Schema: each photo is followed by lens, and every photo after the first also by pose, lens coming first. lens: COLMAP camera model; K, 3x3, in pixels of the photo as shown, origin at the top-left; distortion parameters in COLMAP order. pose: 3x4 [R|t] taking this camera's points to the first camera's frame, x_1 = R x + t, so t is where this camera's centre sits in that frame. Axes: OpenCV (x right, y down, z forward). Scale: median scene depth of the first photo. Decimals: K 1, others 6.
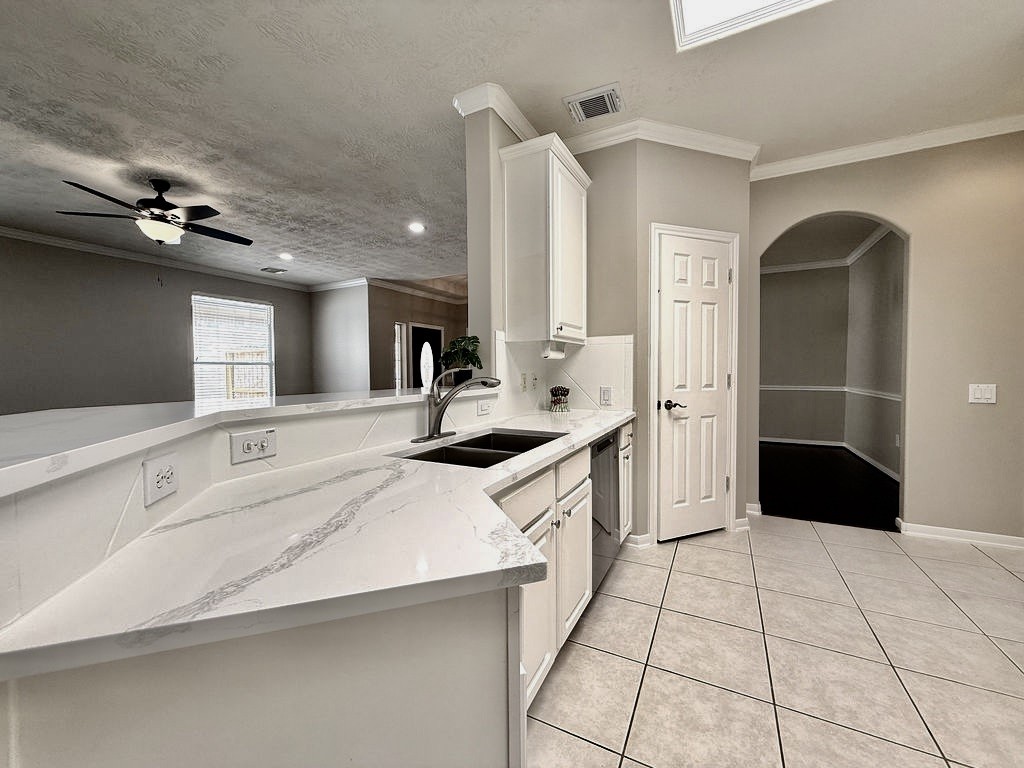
lens RADIAL K [[410.3, 0, 512.0], [0, 410.3, 384.0], [0, 0, 1]] dist [-0.002043, -0.000403]
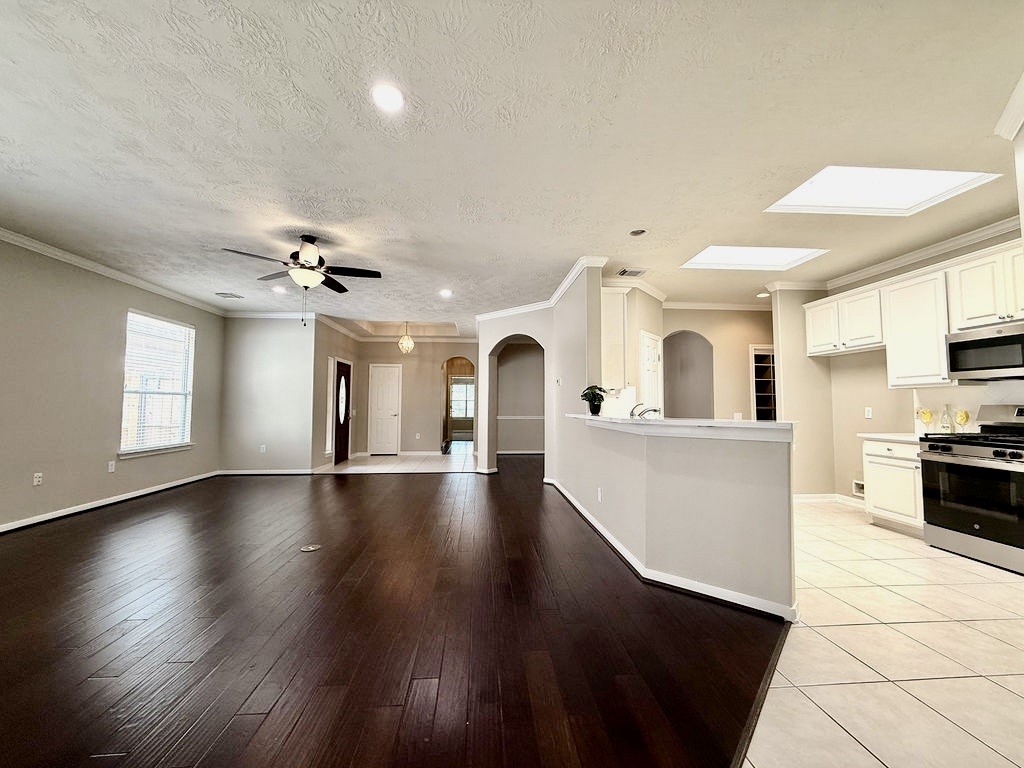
lens RADIAL K [[410.3, 0, 512.0], [0, 410.3, 384.0], [0, 0, 1]] dist [-0.002043, -0.000403]
pose [[0.855651, 0.037789, 0.516171, -0.458131], [0.008091, 0.996232, -0.086346, 0.013700], [-0.517489, 0.078058, 0.852122, -0.126728]]
